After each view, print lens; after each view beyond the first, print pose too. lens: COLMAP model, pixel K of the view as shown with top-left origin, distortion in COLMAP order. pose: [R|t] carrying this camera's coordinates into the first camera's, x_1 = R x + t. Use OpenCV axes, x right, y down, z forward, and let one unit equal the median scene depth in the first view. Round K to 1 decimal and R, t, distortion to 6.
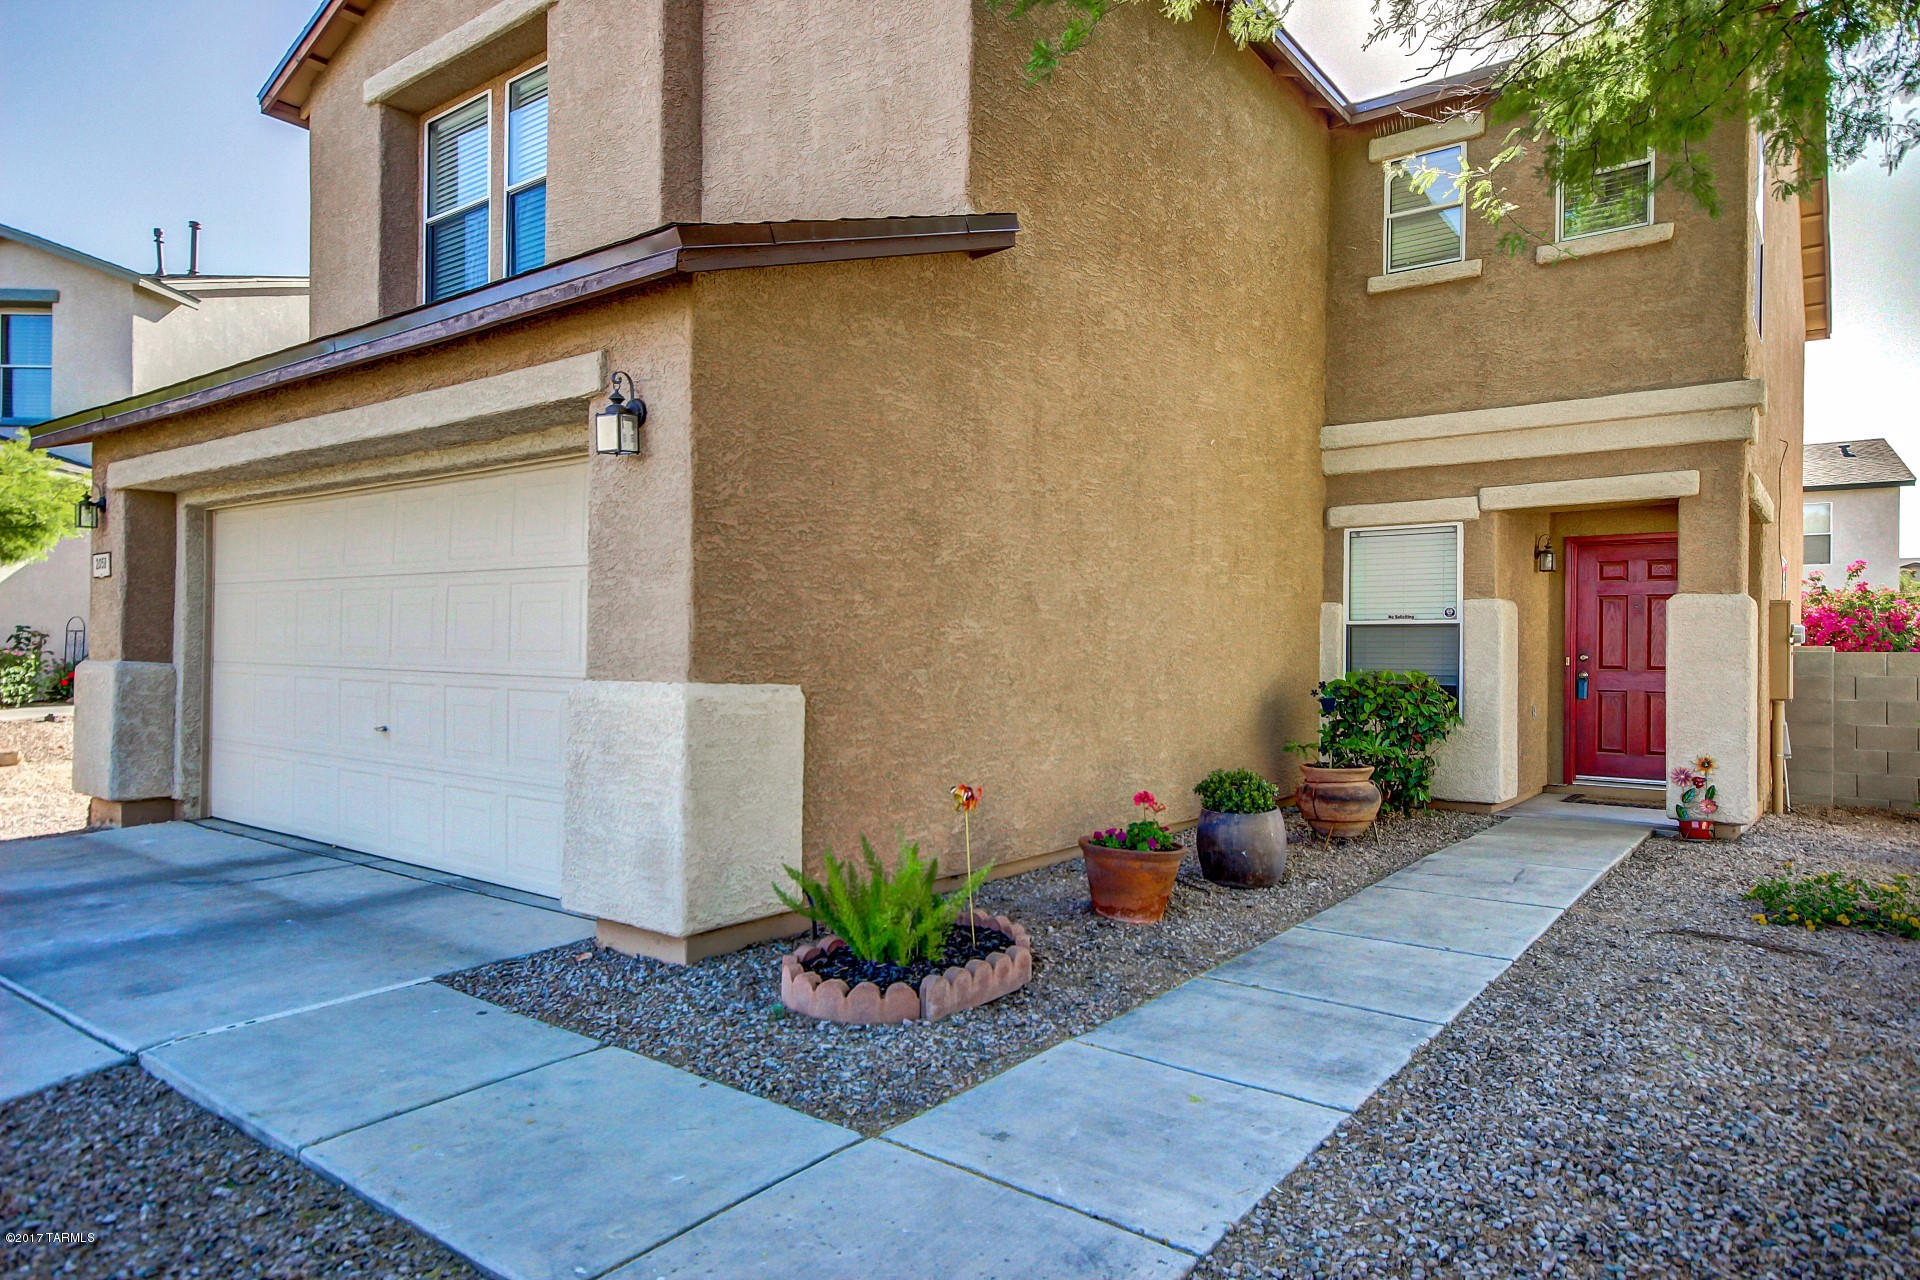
lens RADIAL K [[1154.6, 0, 960.0], [0, 1154.6, 640.0], [0, 0, 1]] dist [0.018235, 0.000604]
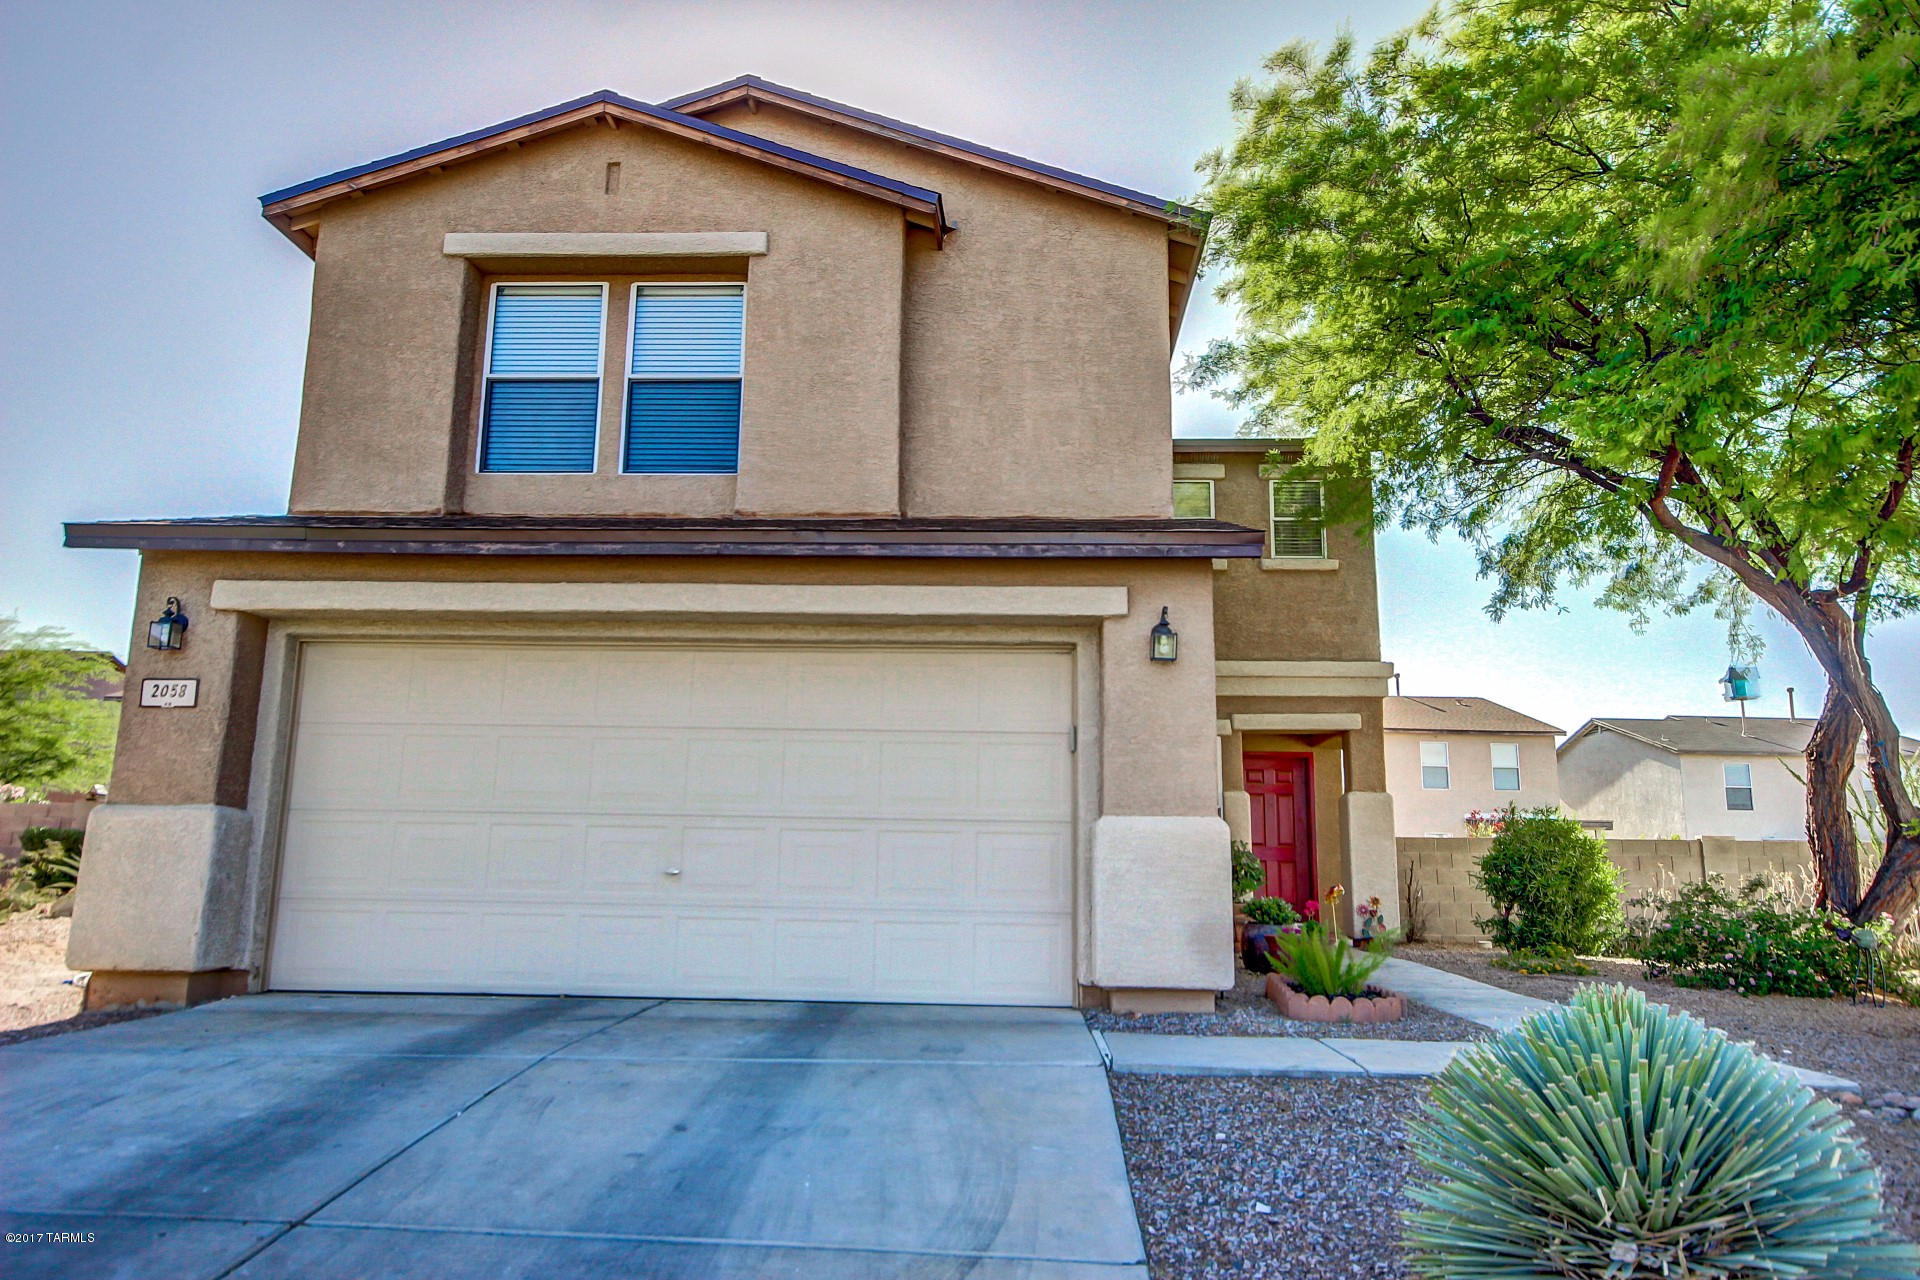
lens RADIAL K [[1239.6, 0, 960.0], [0, 1239.6, 640.0], [0, 0, 1]] dist [-0.001887, 0.000077]
pose [[0.821650, 0.103921, 0.560439, -0.771275], [-0.009052, 0.985494, -0.169466, 0.046760], [-0.569920, 0.134169, 0.810672, -0.077482]]
